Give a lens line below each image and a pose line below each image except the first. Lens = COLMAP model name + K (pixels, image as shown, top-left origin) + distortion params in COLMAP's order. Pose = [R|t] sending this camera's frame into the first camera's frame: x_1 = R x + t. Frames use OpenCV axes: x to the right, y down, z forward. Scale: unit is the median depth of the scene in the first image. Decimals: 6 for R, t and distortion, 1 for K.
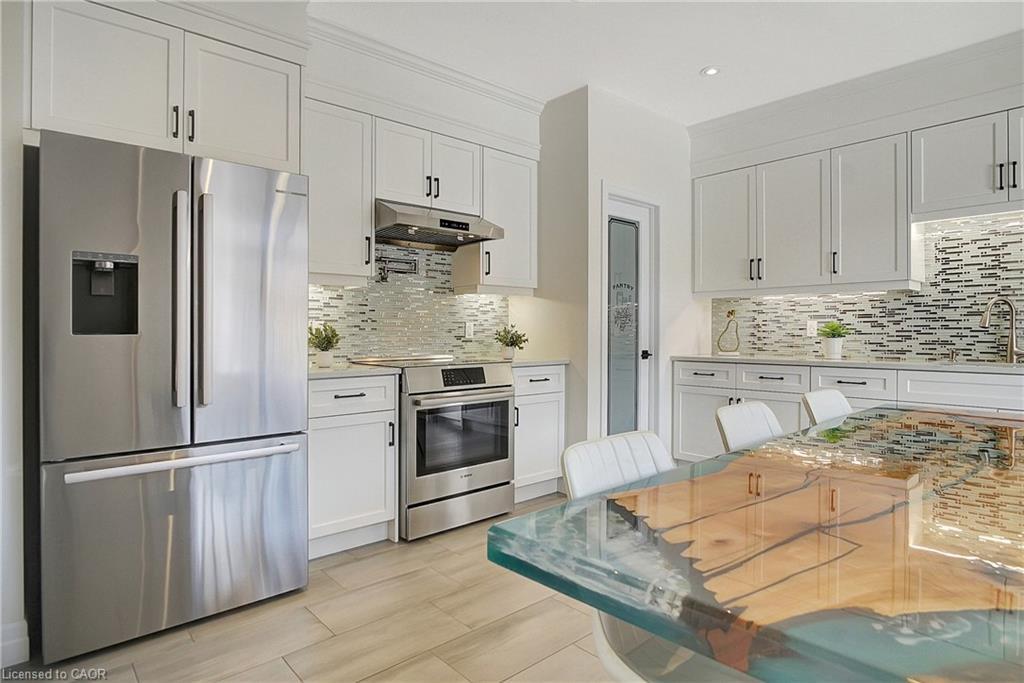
lens RADIAL K [[554.2, 0, 514.0], [0, 554.2, 335.1], [0, 0, 1]] dist [-0.038397, 0.006003]
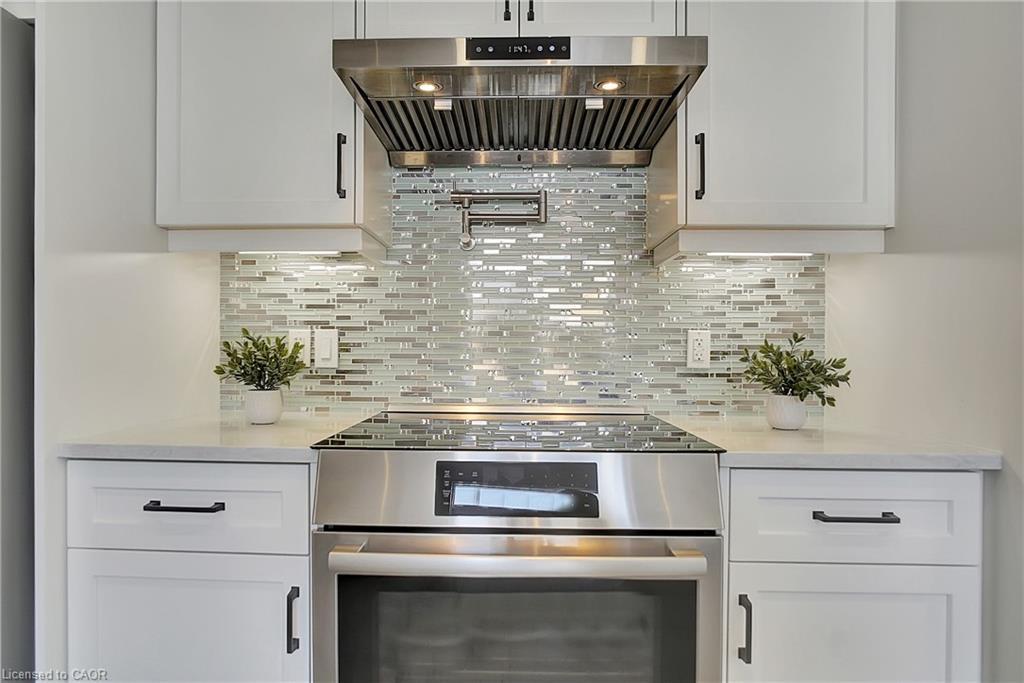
lens RADIAL K [[554.2, 0, 505.0], [0, 554.2, 348.8], [0, 0, 1]] dist [-0.038397, 0.006003]
pose [[0.717092, 0.002343, -0.696975, 0.110810], [-0.012132, 0.999885, -0.009121, -0.003845], [0.696873, 0.014996, 0.717038, 0.639690]]
